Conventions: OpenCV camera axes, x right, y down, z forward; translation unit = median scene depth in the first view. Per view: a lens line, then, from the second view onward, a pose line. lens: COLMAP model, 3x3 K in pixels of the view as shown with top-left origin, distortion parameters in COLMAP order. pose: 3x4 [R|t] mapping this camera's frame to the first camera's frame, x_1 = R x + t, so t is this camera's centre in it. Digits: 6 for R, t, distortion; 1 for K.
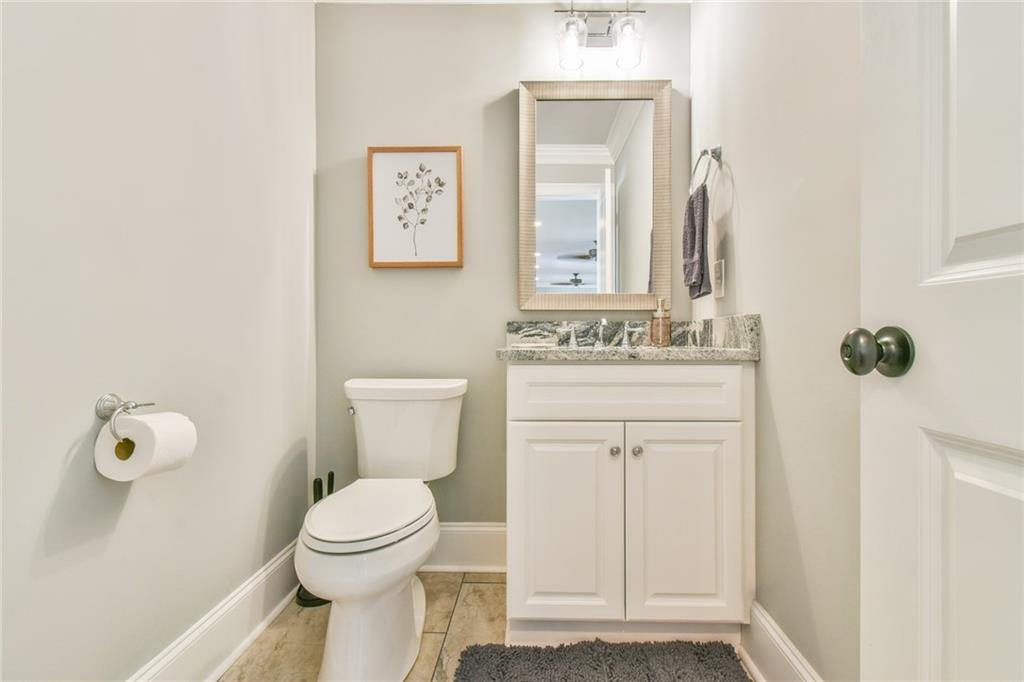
lens RADIAL K [[454.1, 0, 518.0], [0, 454.1, 338.0], [0, 0, 1]] dist [0.000881, -0.000273]
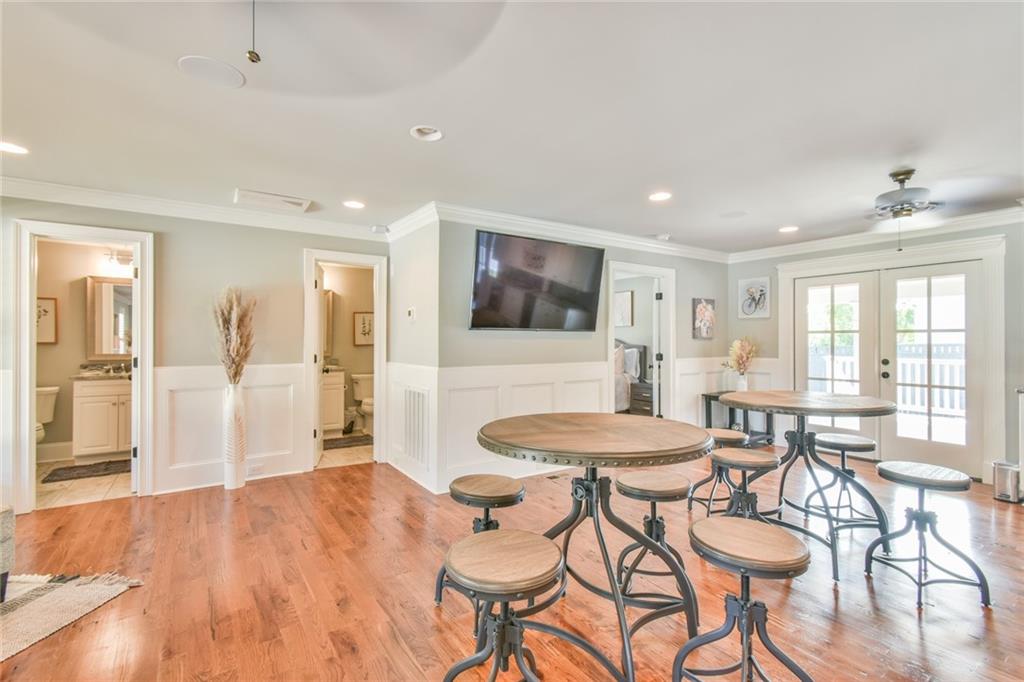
lens RADIAL K [[454.1, 0, 507.1], [0, 454.1, 339.3], [0, 0, 1]] dist [0.000881, -0.000273]
pose [[0.805025, 0.003980, 0.593227, 0.451300], [0.004054, 0.999917, -0.012209, -0.158156], [-0.593227, 0.012234, 0.804942, -2.906964]]
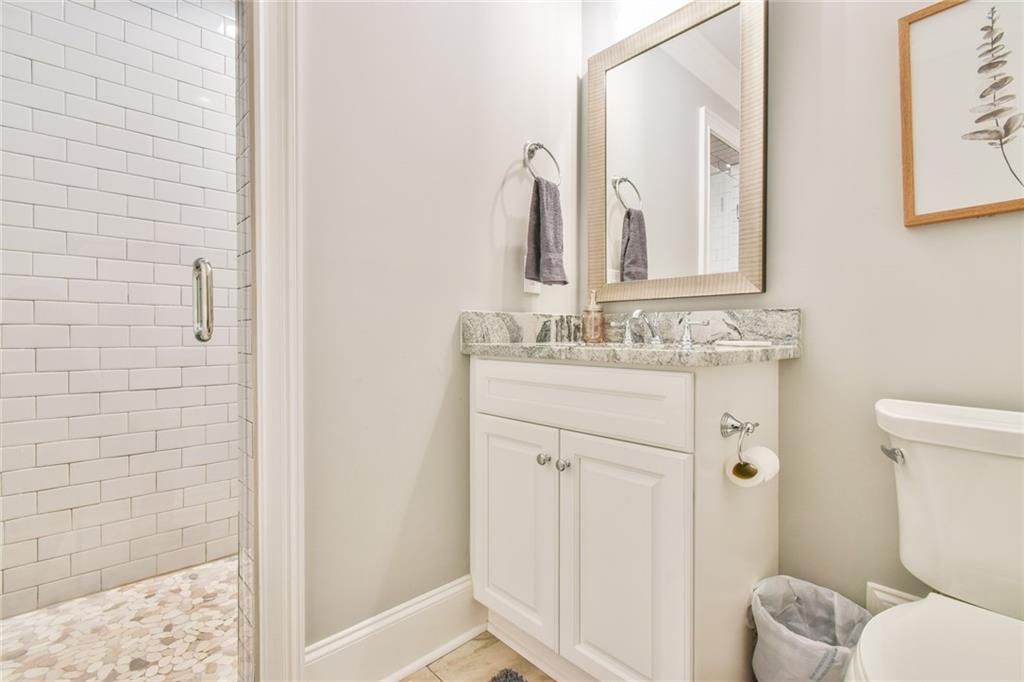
lens RADIAL K [[454.1, 0, 510.7], [0, 454.1, 338.3], [0, 0, 1]] dist [0.000881, -0.000273]
pose [[0.694354, -0.000024, -0.719633, 0.637173], [0.005696, 0.999969, 0.005463, 0.003150], [0.719611, -0.007892, 0.694333, 0.259417]]
